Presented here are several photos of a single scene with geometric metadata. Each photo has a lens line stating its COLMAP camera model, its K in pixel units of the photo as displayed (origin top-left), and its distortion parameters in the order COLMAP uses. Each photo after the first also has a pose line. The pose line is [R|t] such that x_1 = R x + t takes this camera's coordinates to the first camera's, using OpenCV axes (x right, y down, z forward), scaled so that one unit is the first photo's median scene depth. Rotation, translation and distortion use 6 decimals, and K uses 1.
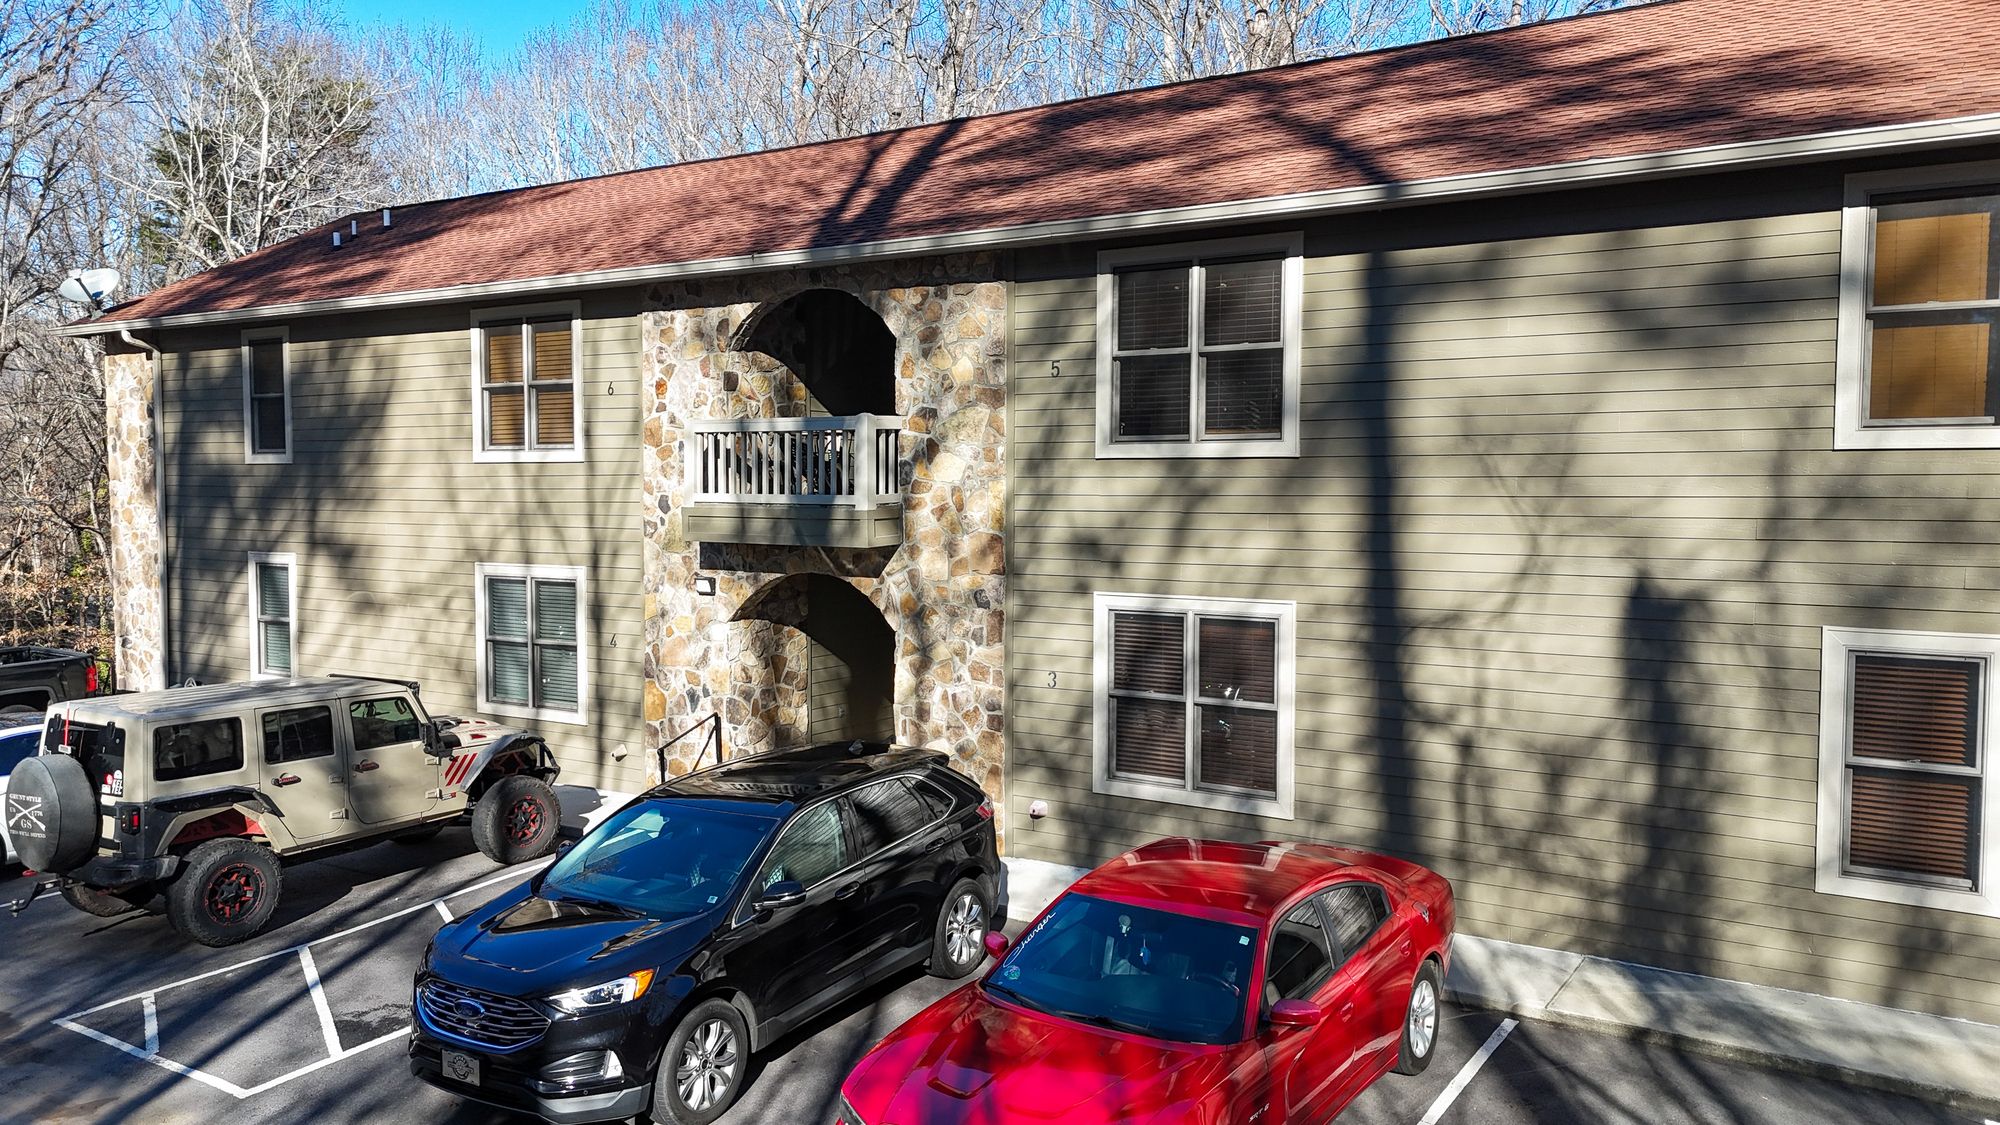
lens RADIAL K [[1481.8, 0, 1000.0], [0, 1481.8, 562.5], [0, 0, 1]] dist [0.035828, -0.003055]
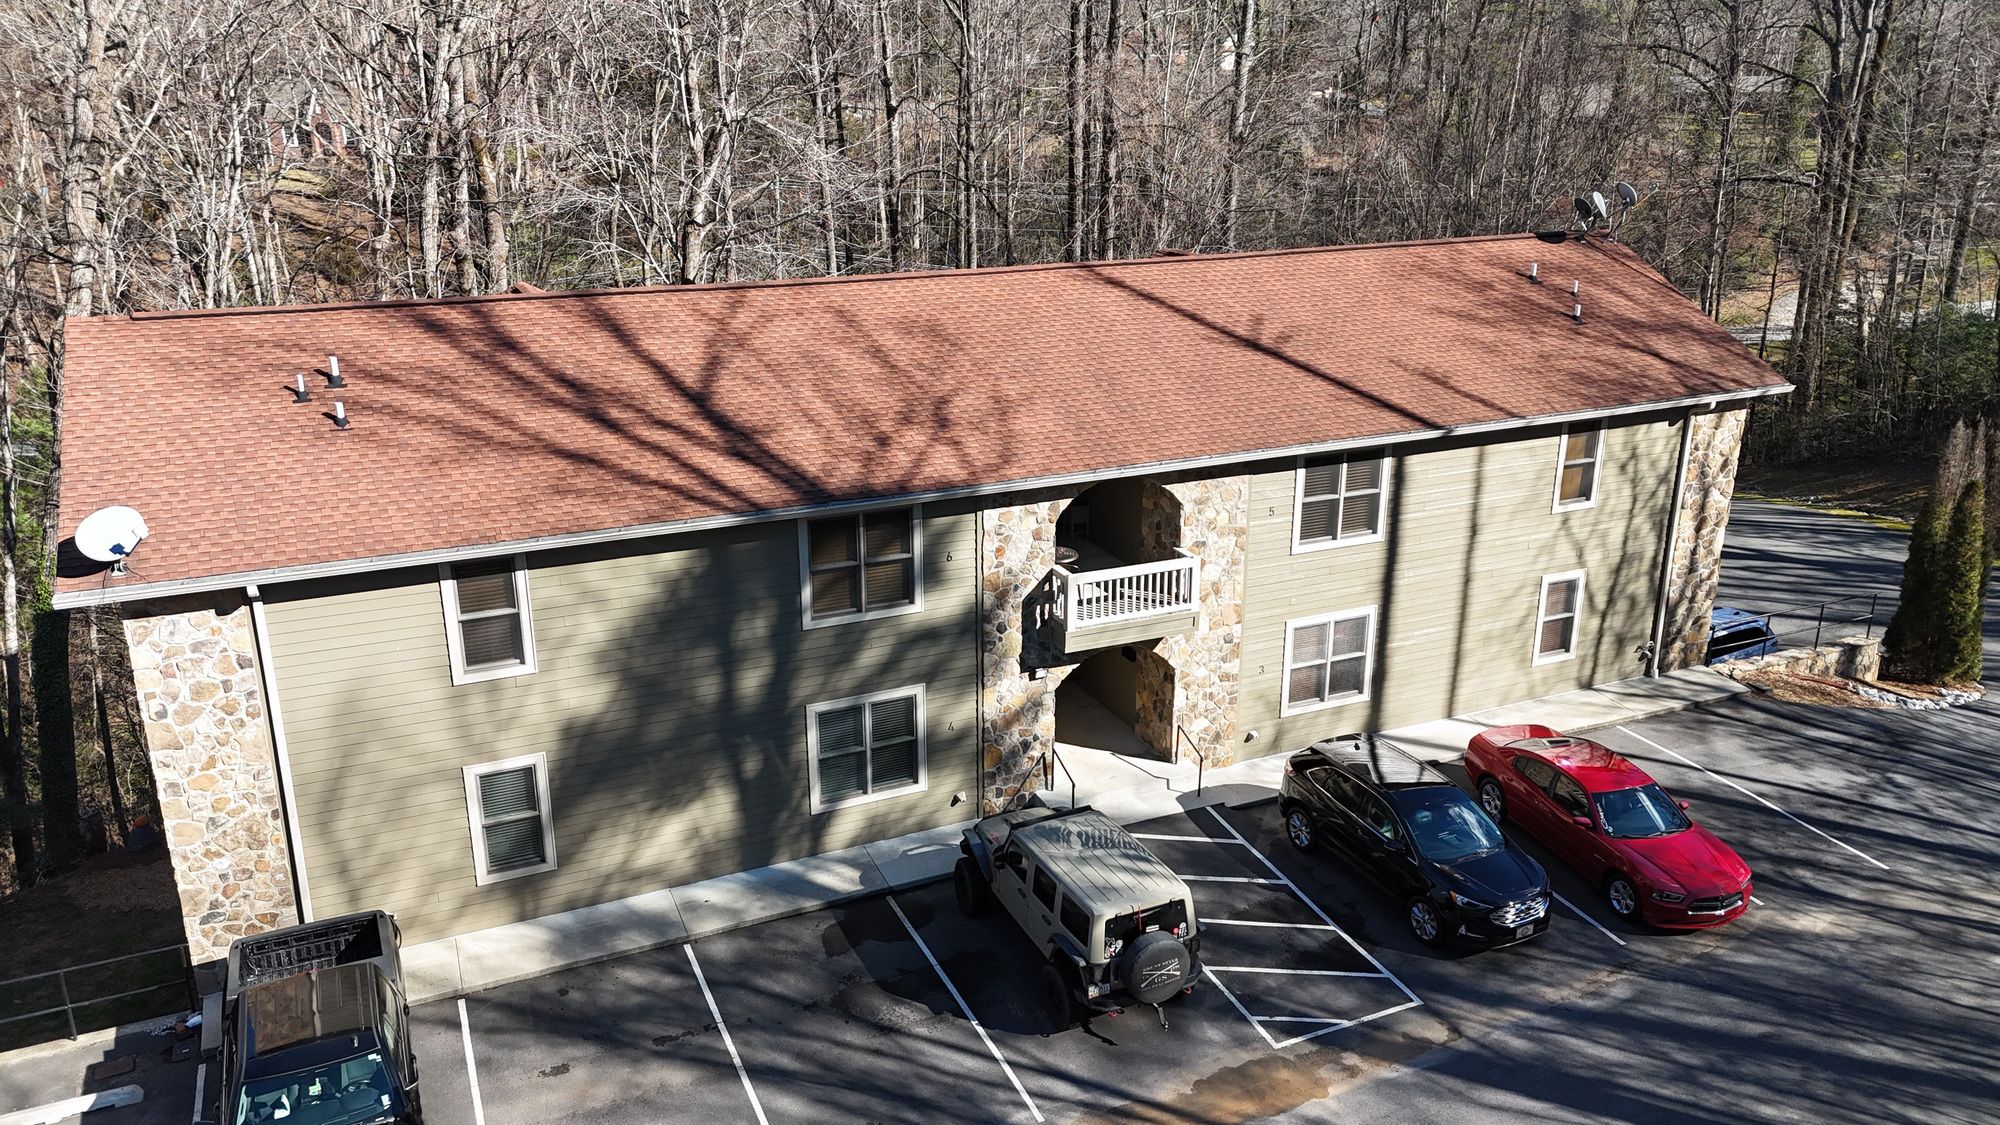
lens RADIAL K [[1458.0, 0, 1000.0], [0, 1458.0, 562.5], [0, 0, 1]] dist [0.063308, -0.041774]
pose [[0.539964, -0.270377, 0.797079, -1.536484], [0.048615, 0.955438, 0.291161, -0.588320], [-0.840283, -0.118467, 0.529047, 0.301500]]
